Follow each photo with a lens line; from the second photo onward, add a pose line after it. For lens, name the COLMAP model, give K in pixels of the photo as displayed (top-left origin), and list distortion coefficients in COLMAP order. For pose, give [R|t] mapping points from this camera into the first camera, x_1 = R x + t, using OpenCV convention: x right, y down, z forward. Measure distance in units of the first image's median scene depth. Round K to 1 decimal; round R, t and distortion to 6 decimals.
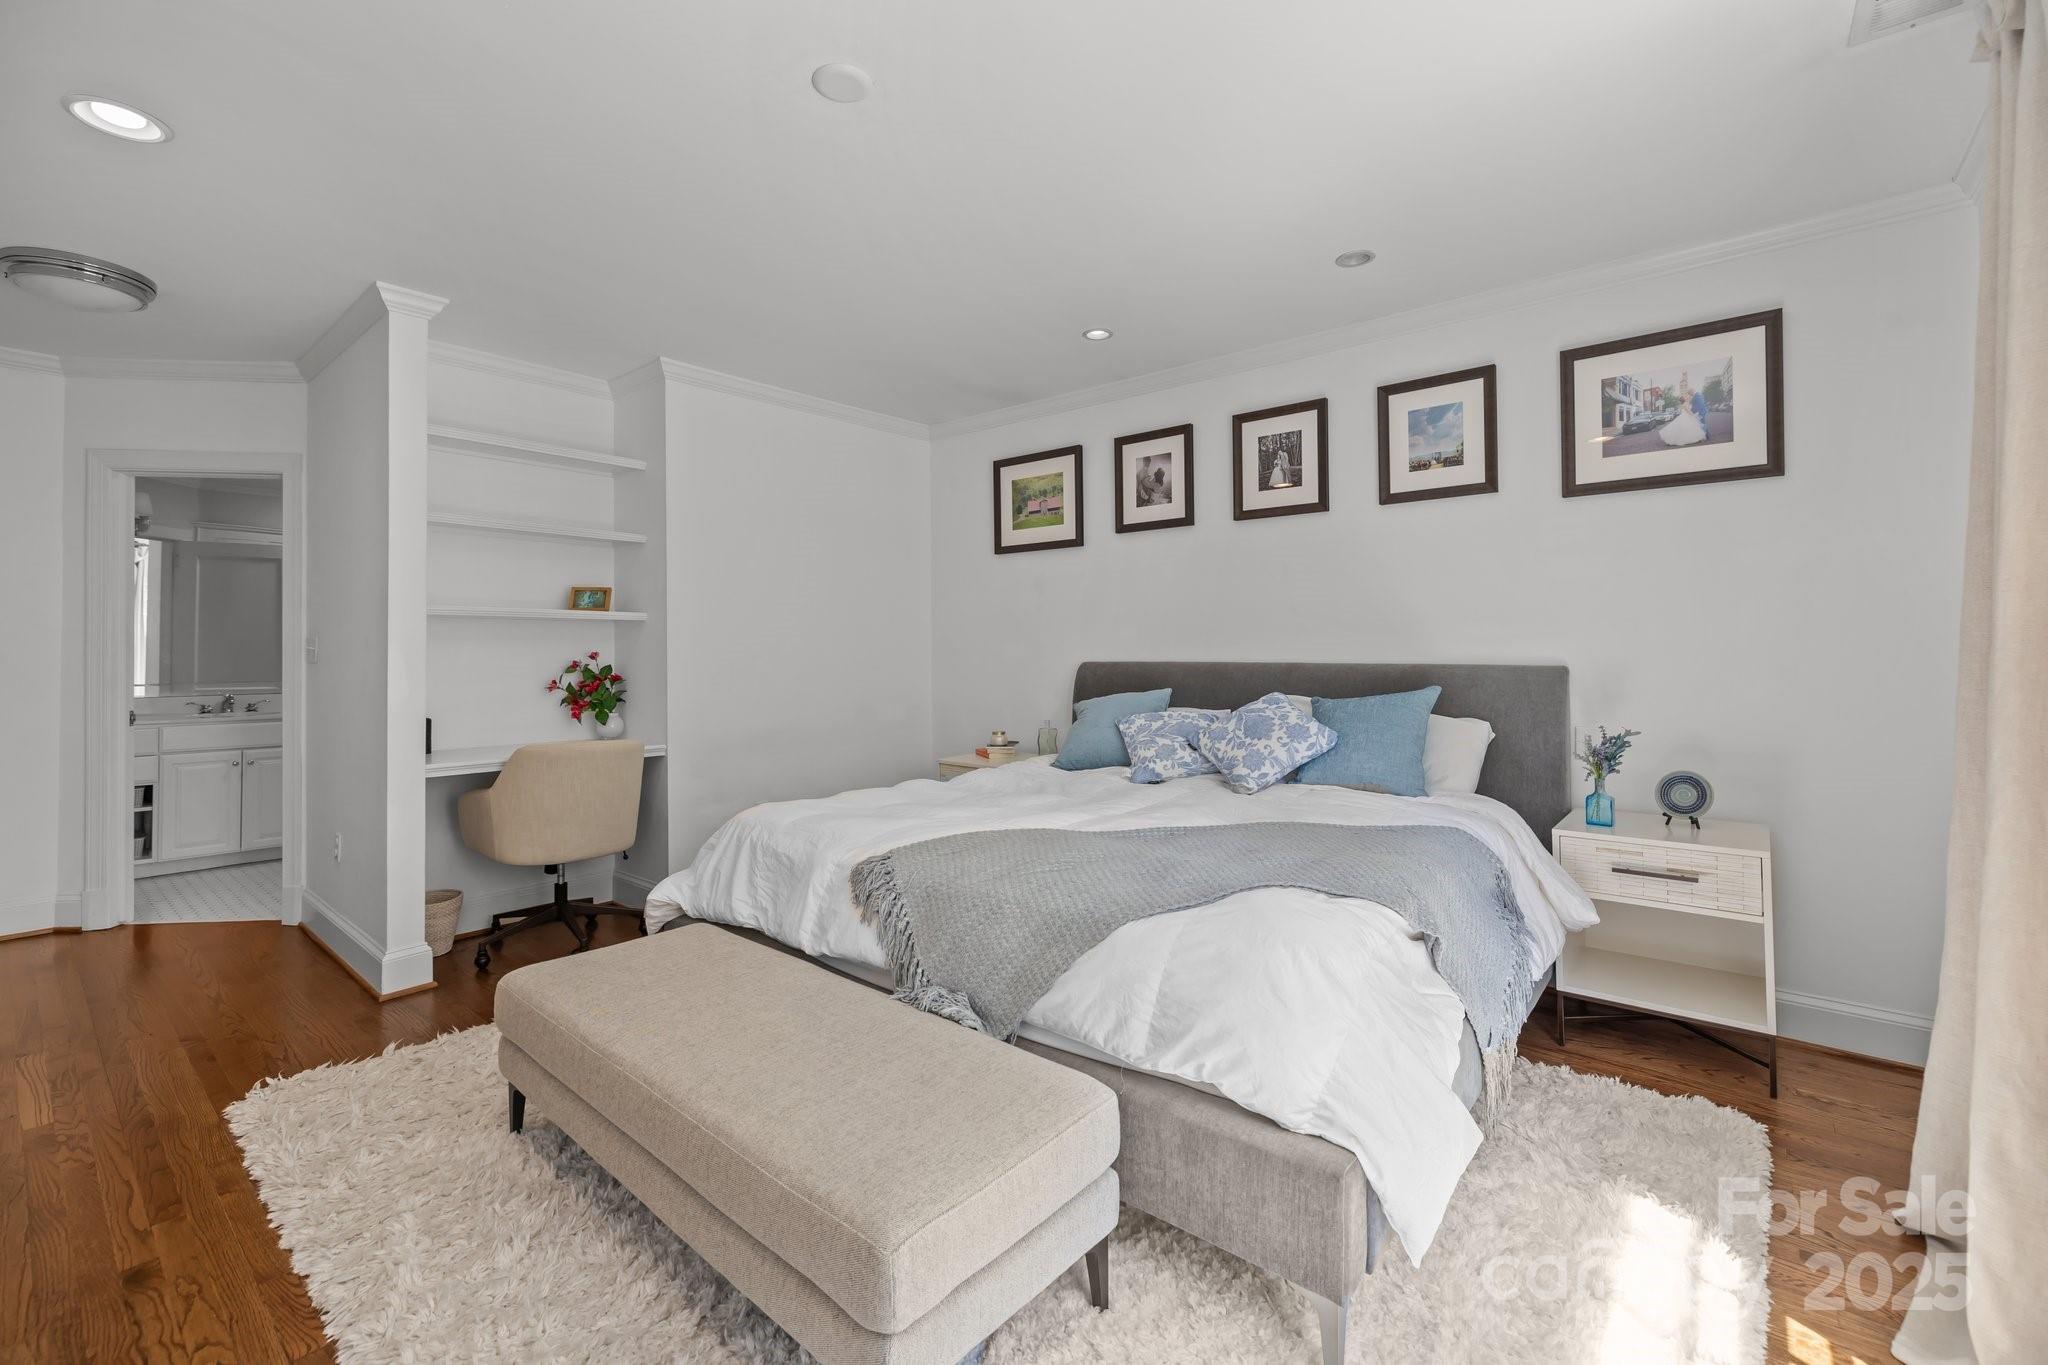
lens RADIAL K [[876.4, 0, 969.5], [0, 876.4, 636.3], [0, 0, 1]] dist [-0.004630, -0.000357]
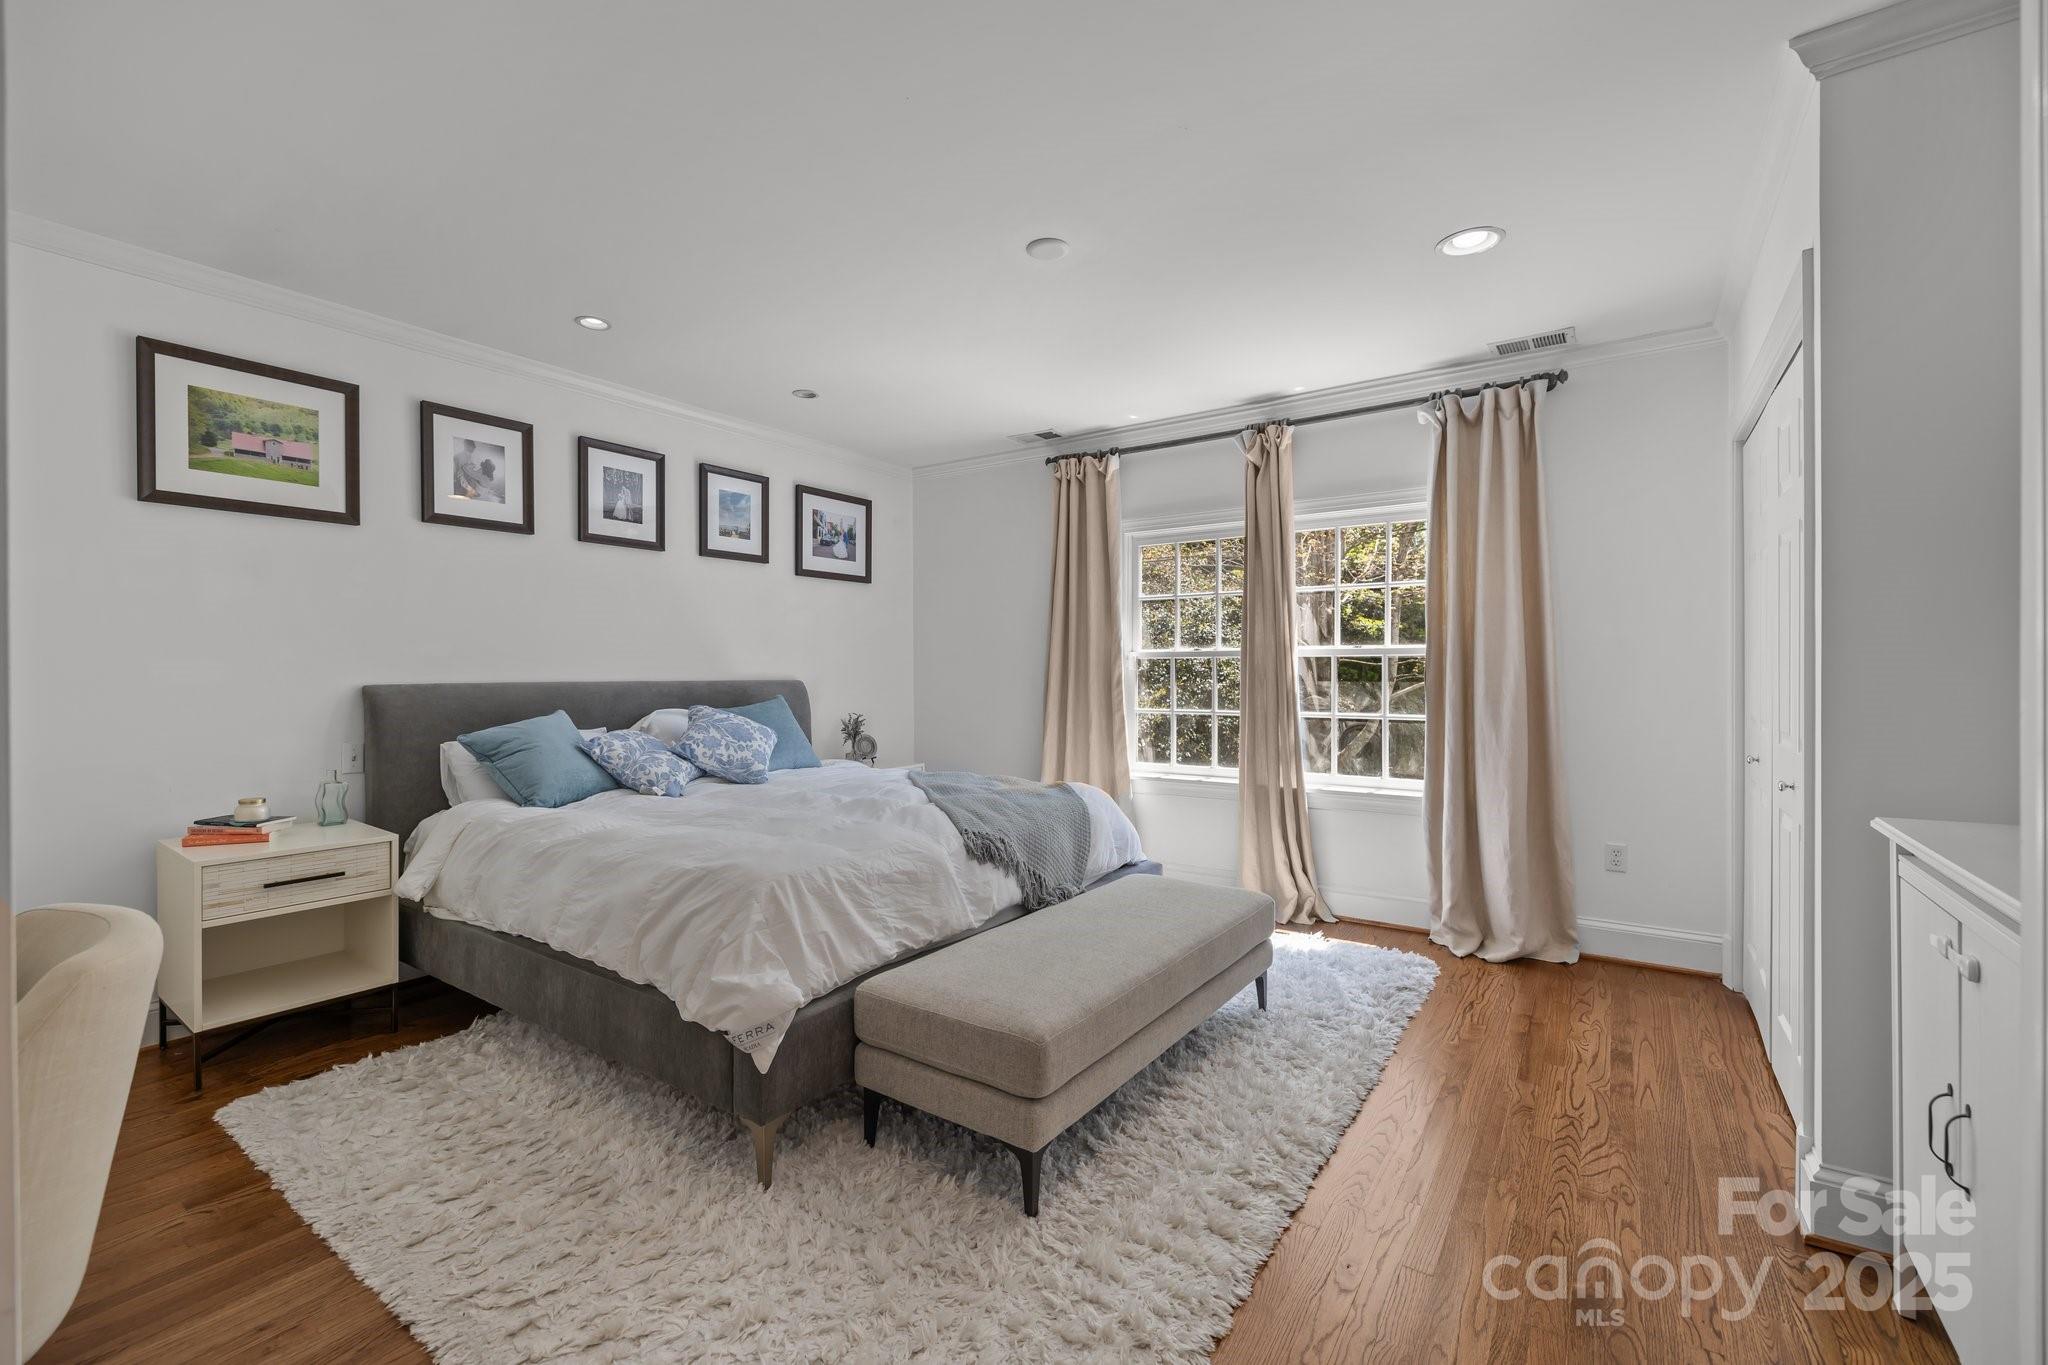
lens RADIAL K [[876.4, 0, 1015.8], [0, 876.4, 678.4], [0, 0, 1]] dist [-0.004630, -0.000357]
pose [[-0.130563, 0.000054, 0.991440, -0.729948], [-0.008598, 0.999962, -0.001187, 0.021731], [-0.991403, -0.008680, -0.130557, 0.612147]]
